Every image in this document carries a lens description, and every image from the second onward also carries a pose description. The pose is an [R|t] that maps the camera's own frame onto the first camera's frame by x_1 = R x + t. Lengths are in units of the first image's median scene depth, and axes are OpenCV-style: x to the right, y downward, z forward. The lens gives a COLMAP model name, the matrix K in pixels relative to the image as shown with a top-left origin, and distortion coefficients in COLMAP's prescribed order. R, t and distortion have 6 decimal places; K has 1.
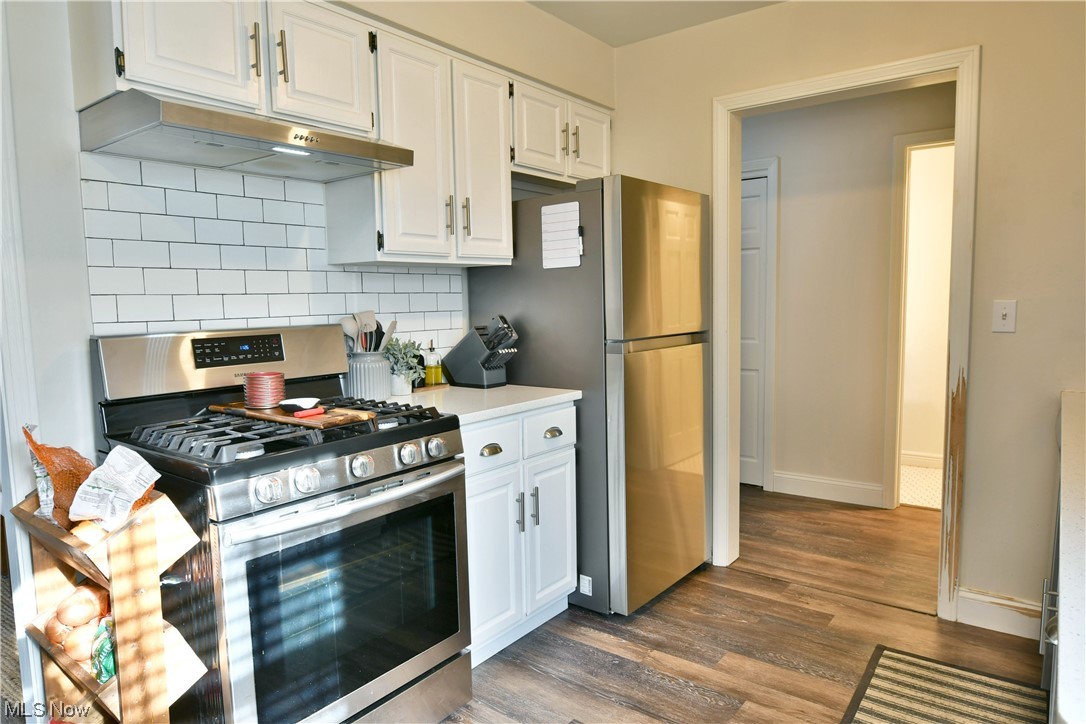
lens RADIAL K [[683.5, 0, 541.8], [0, 683.5, 362.2], [0, 0, 1]] dist [-0.010588, -0.004986]
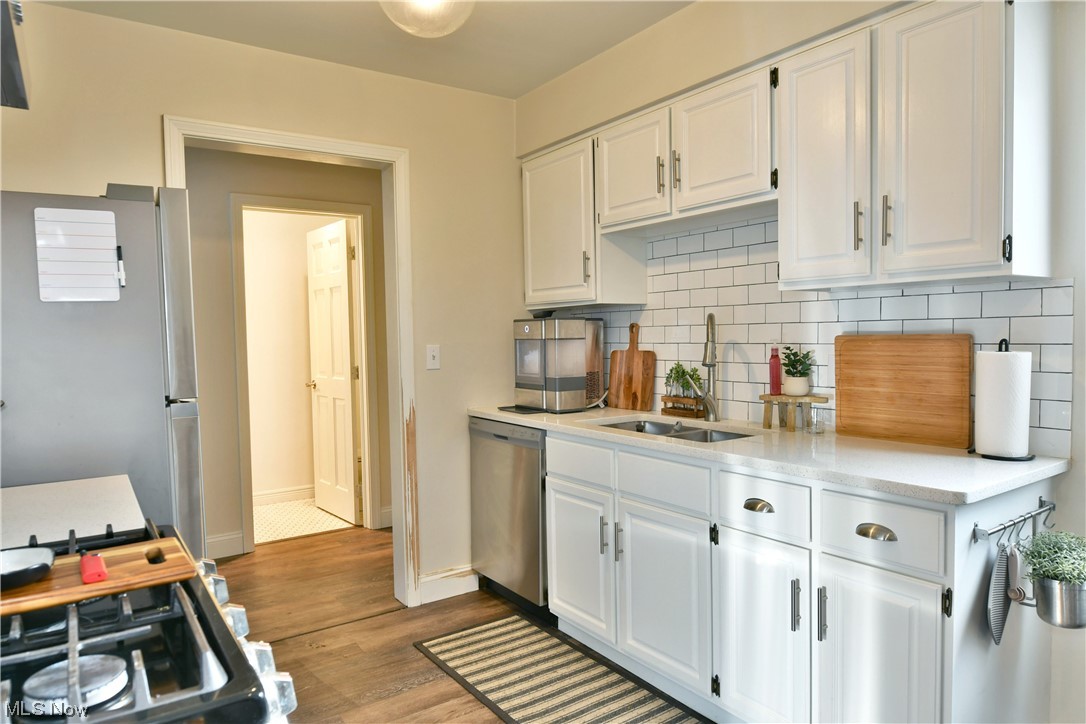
lens RADIAL K [[683.5, 0, 537.5], [0, 683.5, 364.3], [0, 0, 1]] dist [-0.010588, -0.004986]
pose [[0.306828, -0.028987, 0.951324, -0.520962], [0.104530, 0.994516, -0.003411, -0.027874], [-0.946007, 0.100488, 0.308175, 0.394142]]
